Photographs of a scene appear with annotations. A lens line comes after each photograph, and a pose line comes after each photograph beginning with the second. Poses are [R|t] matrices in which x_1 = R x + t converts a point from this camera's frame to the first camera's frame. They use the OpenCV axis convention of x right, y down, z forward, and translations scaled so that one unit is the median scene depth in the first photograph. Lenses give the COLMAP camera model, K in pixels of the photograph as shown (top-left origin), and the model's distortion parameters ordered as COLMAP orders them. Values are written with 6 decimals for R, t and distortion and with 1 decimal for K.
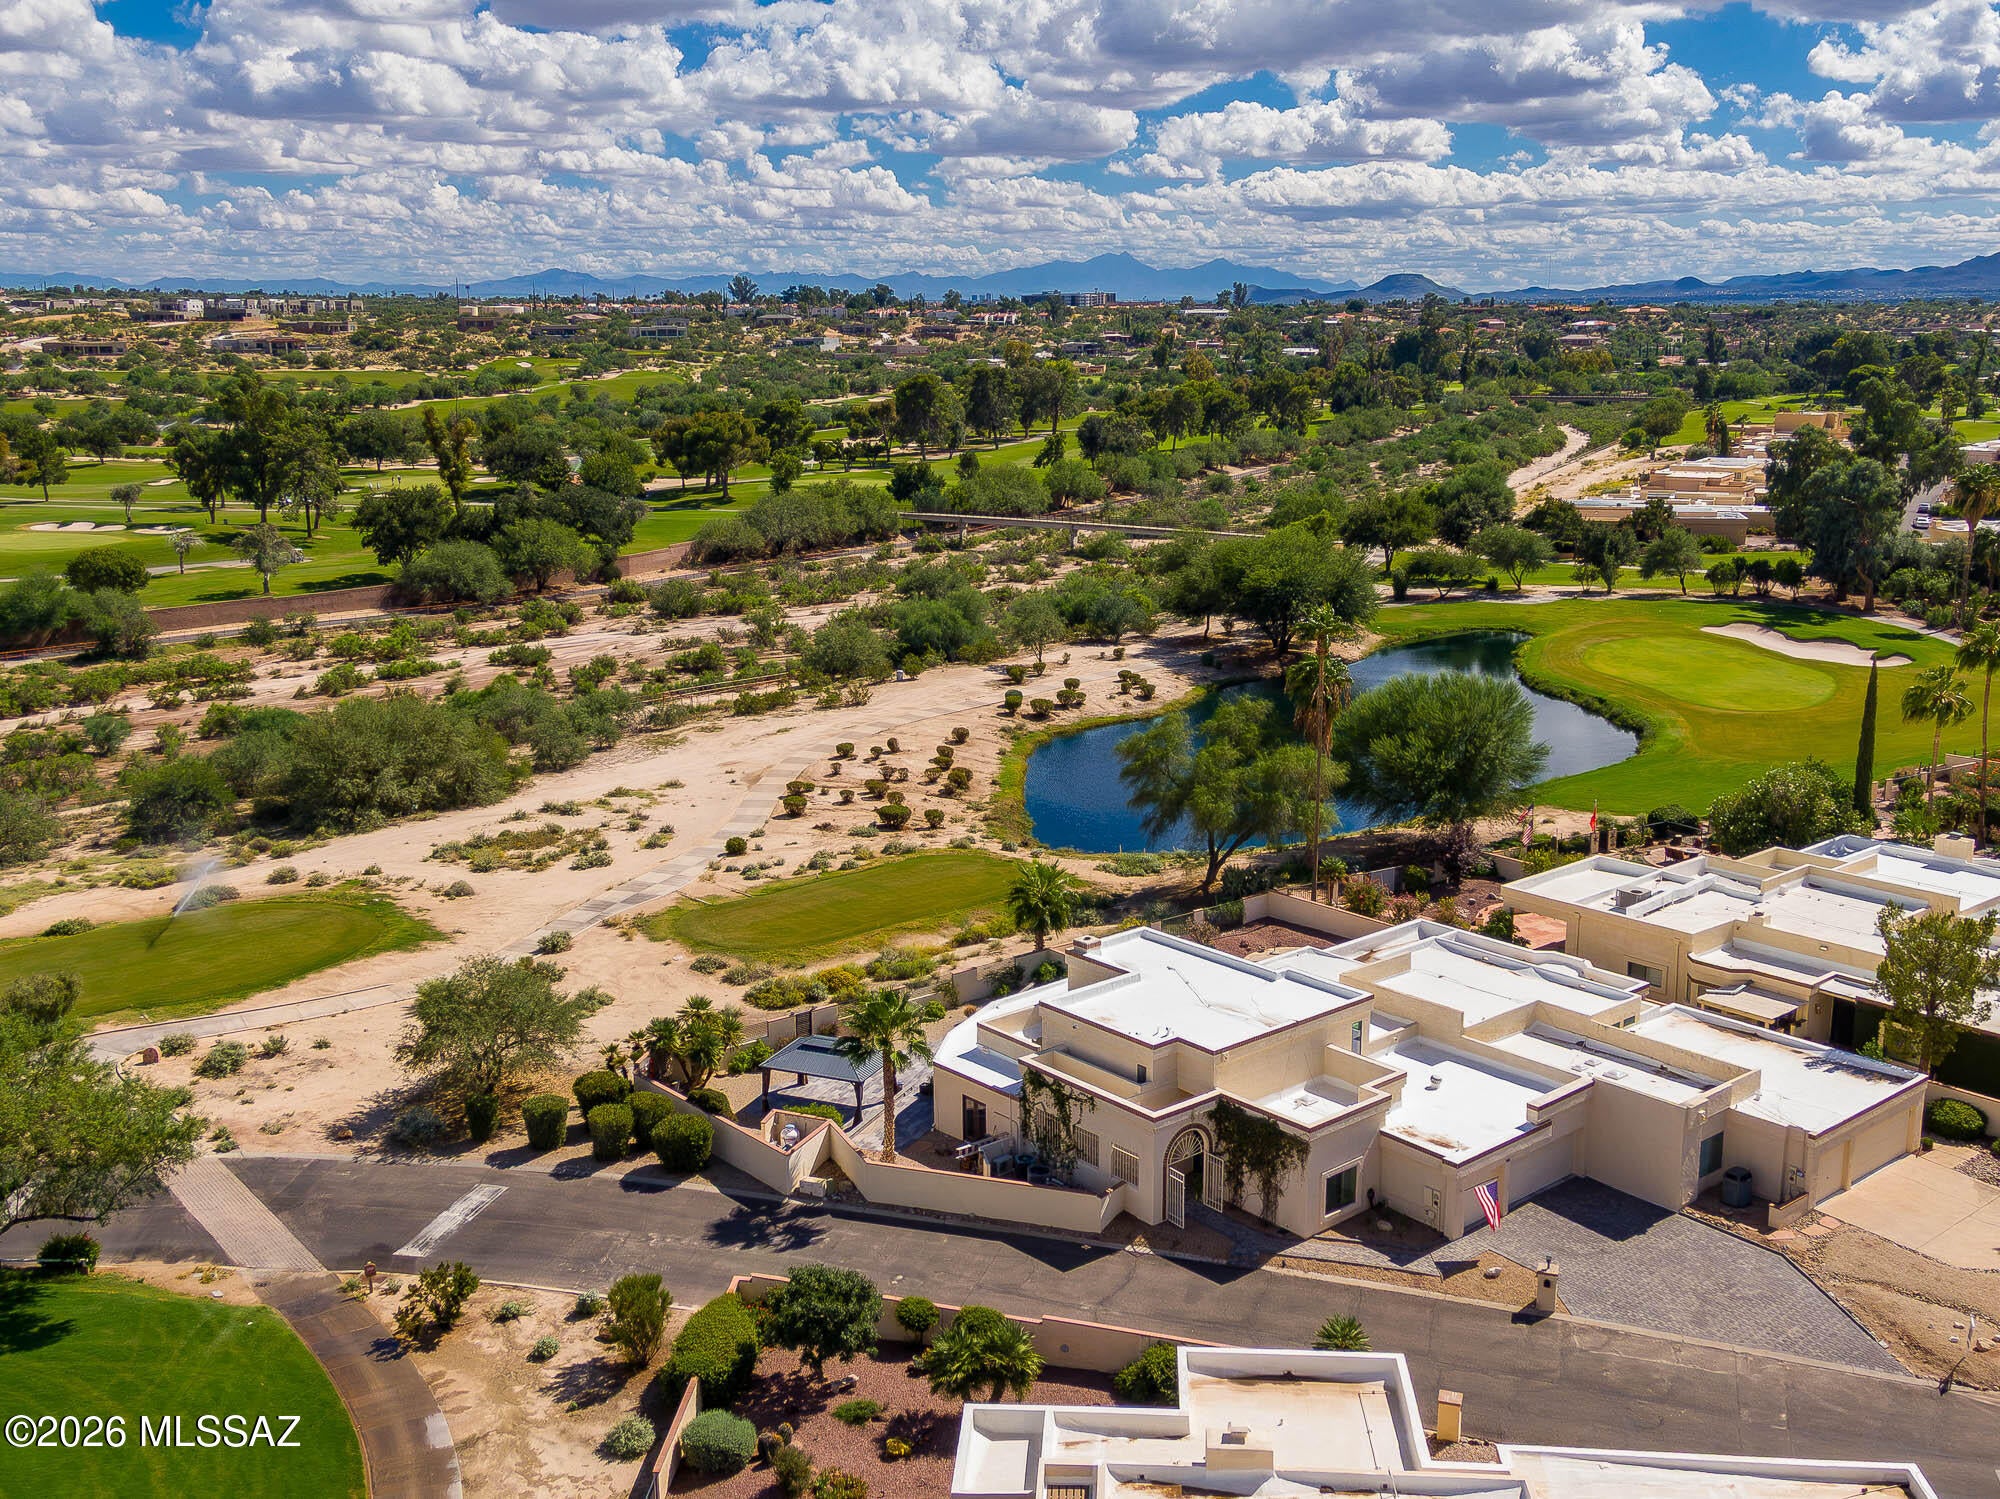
lens RADIAL K [[1972.0, 0, 1000.0], [0, 1972.0, 749.5], [0, 0, 1]] dist [0.058922, 0.006591]
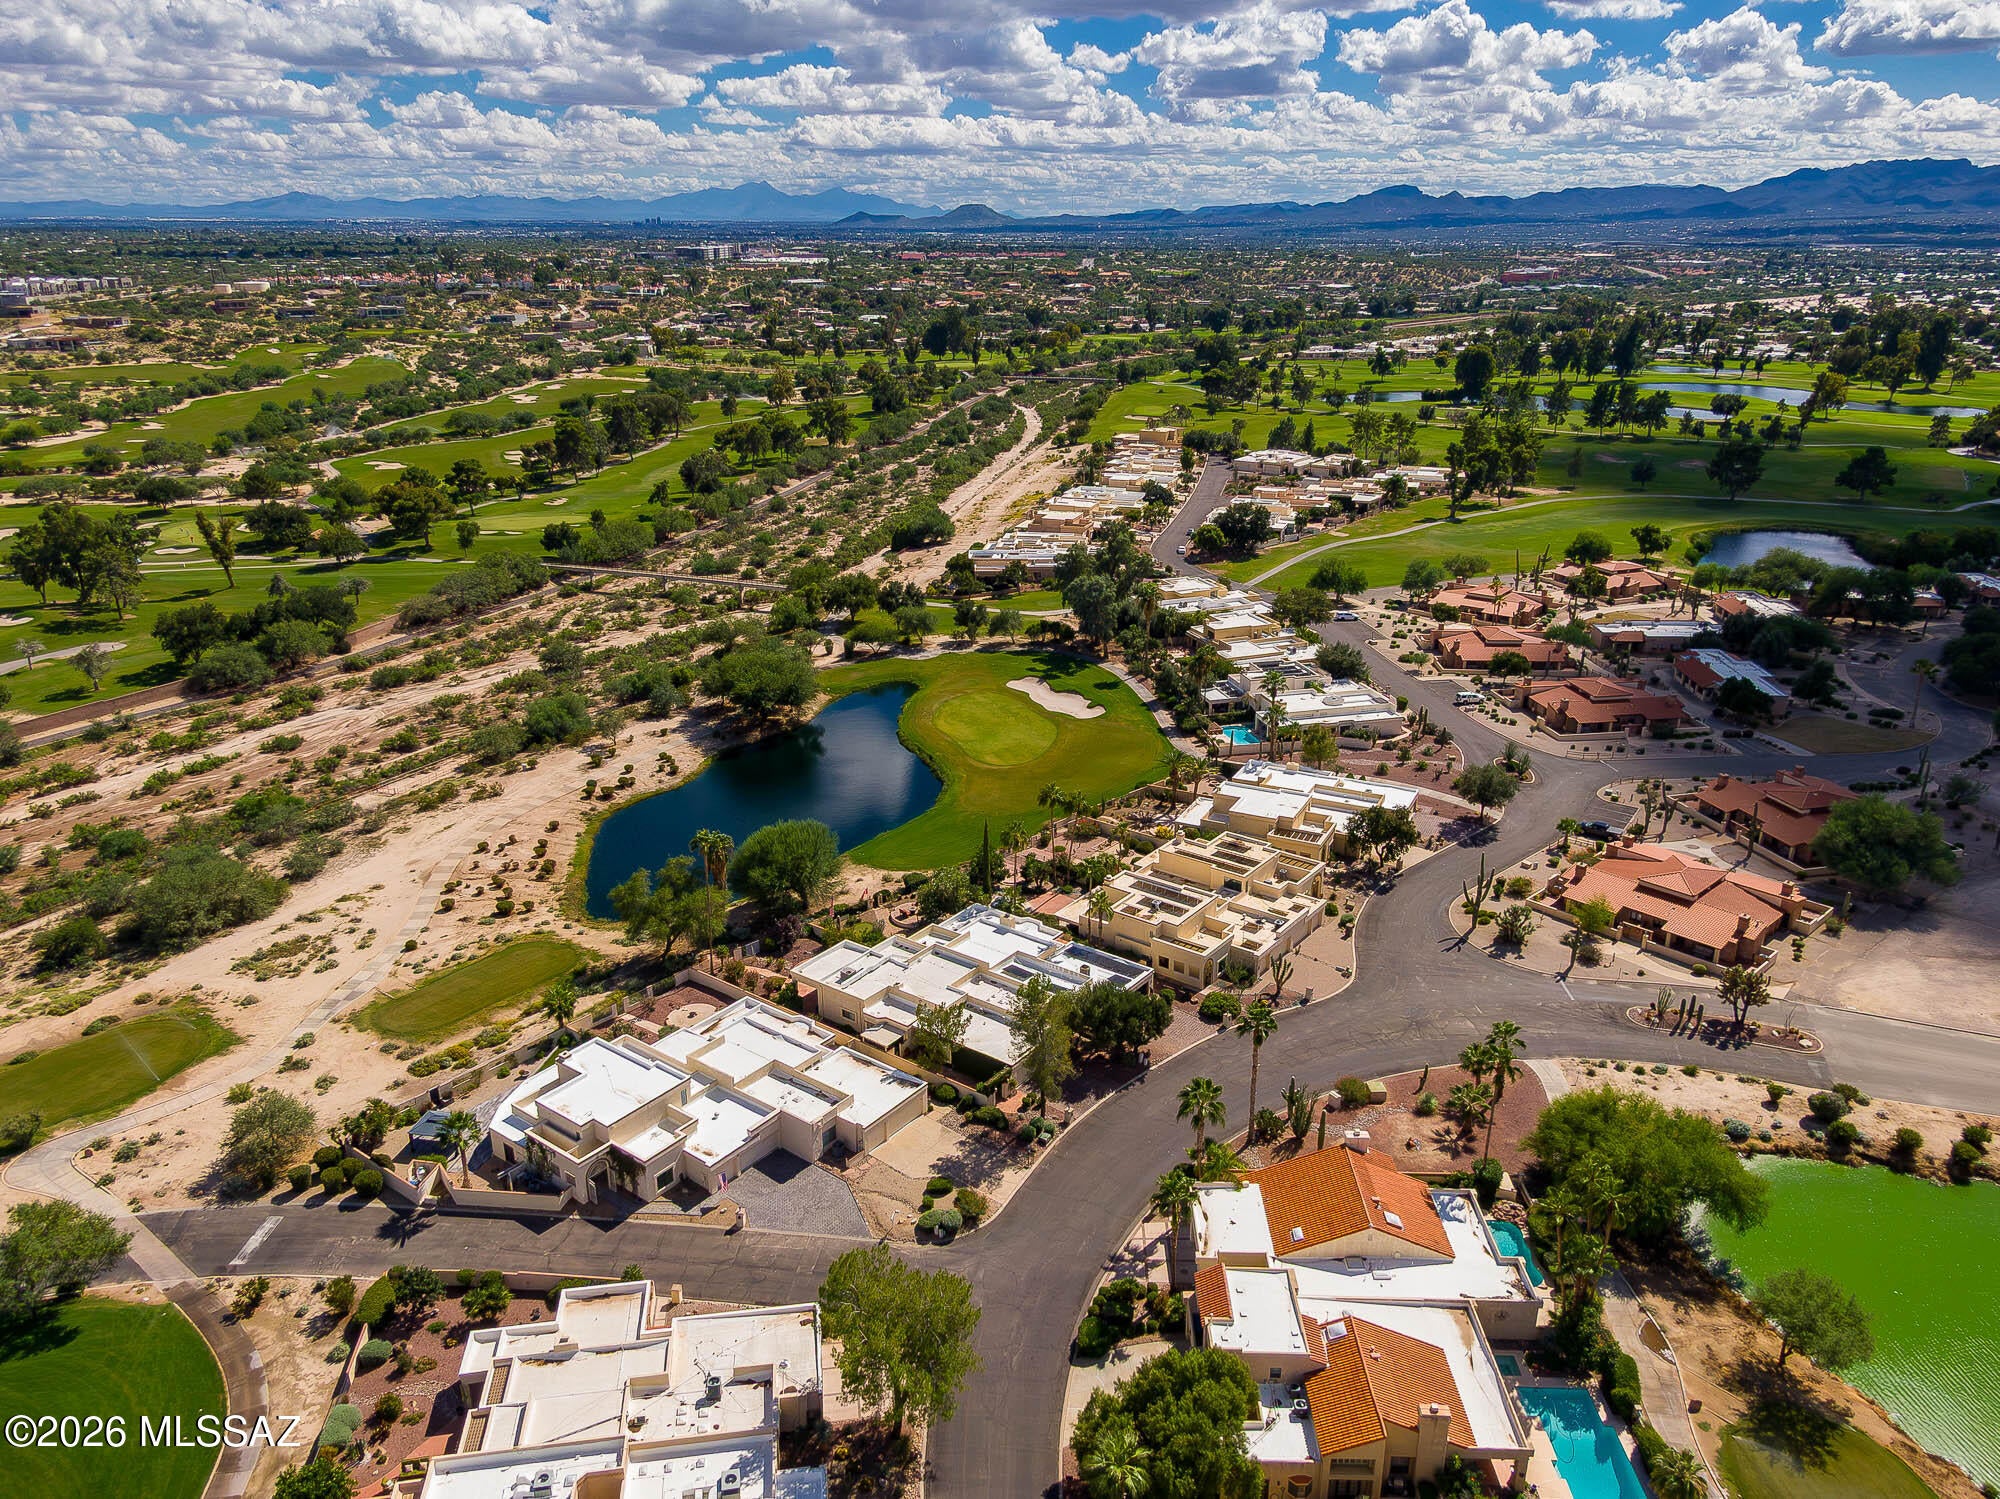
lens RADIAL K [[1432.5, 0, 991.4], [0, 1432.5, 741.6], [0, 0, 1]] dist [0.027563, -0.008014]
pose [[0.978266, -0.069962, 0.195193, 0.148213], [0.045799, 0.991015, 0.125668, -0.284849], [-0.202231, -0.113998, 0.972680, -0.395516]]
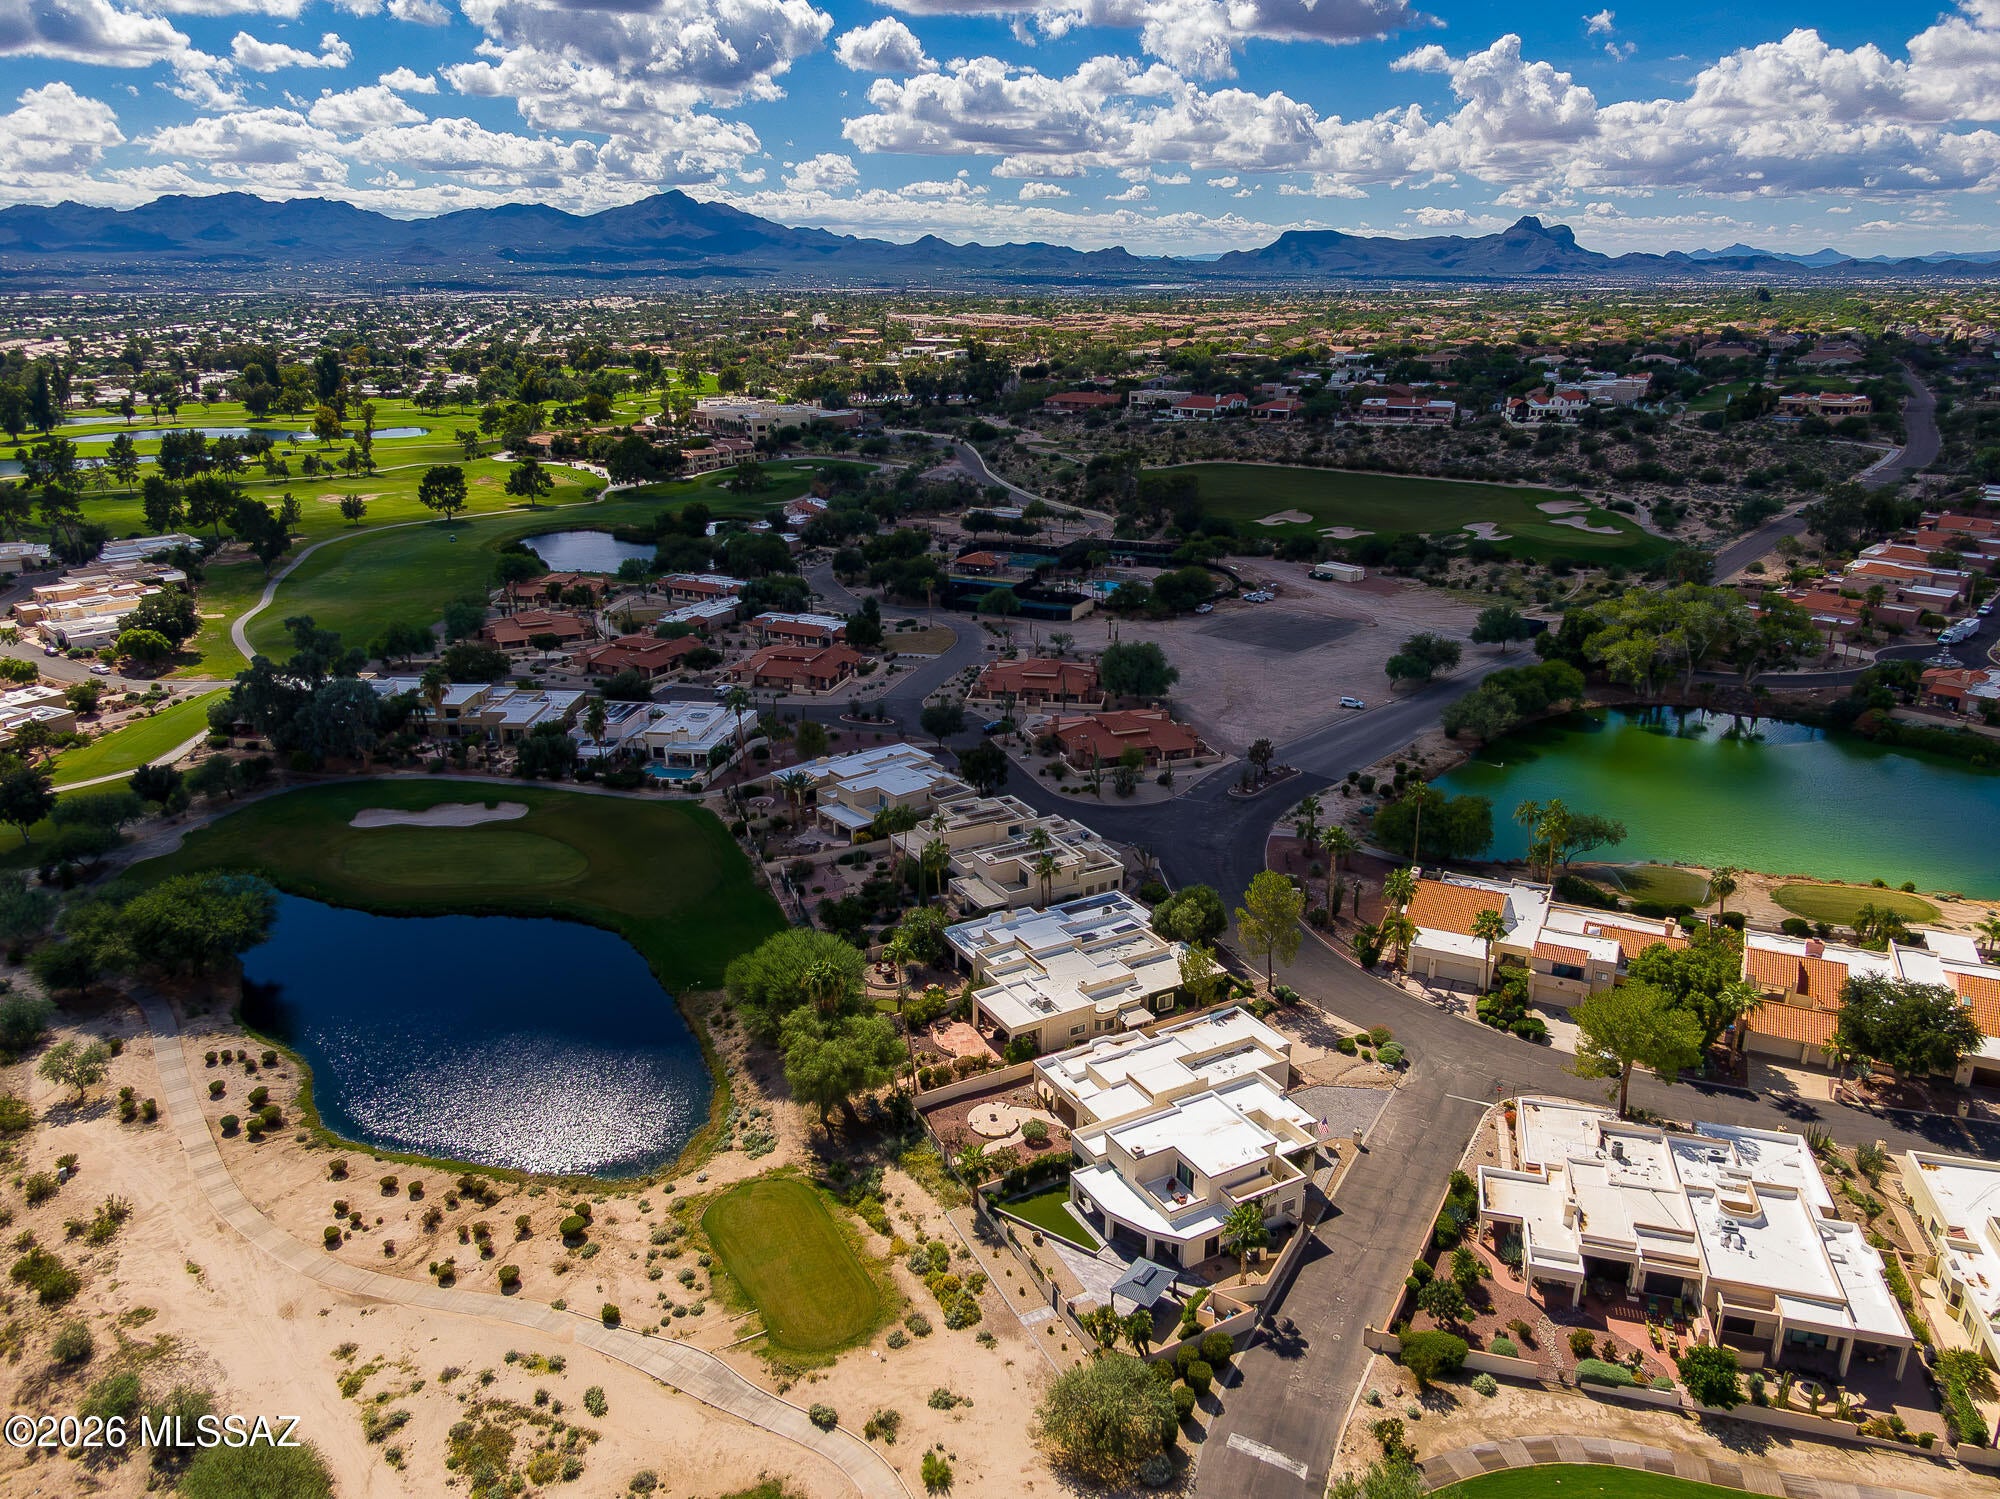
lens RADIAL K [[1421.2, 0, 1000.0], [0, 1421.2, 749.5], [0, 0, 1]] dist [0.046925, -0.040646]
pose [[0.201763, -0.312701, 0.928176, -0.823674], [0.218059, 0.938221, 0.268685, -0.482907], [-0.954852, 0.148186, 0.257485, 0.478362]]
